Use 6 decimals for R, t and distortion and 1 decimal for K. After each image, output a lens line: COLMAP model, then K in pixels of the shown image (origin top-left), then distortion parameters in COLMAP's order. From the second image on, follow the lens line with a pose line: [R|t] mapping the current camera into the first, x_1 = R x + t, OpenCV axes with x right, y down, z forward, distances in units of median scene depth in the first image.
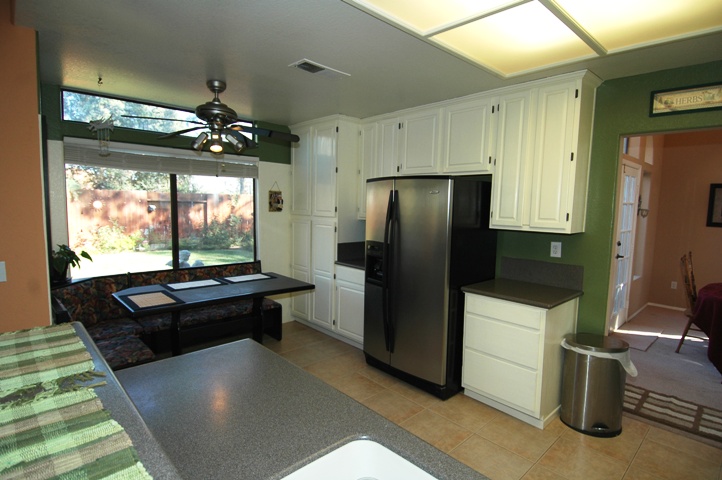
lens RADIAL K [[384.3, 0, 361.0], [0, 384.3, 240.0], [0, 0, 1]] dist [0.076282, -0.000074]
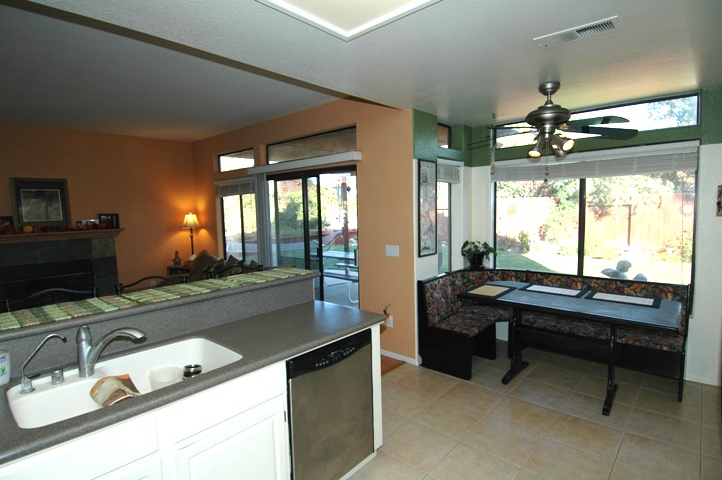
lens RADIAL K [[381.3, 0, 361.0], [0, 381.3, 240.0], [0, 0, 1]] dist [0.001487, -0.001007]
pose [[0.082575, 0.060985, -0.994717, 0.529719], [-0.069424, 0.996053, 0.055304, -0.036638], [0.994164, 0.064490, 0.086483, 0.460432]]
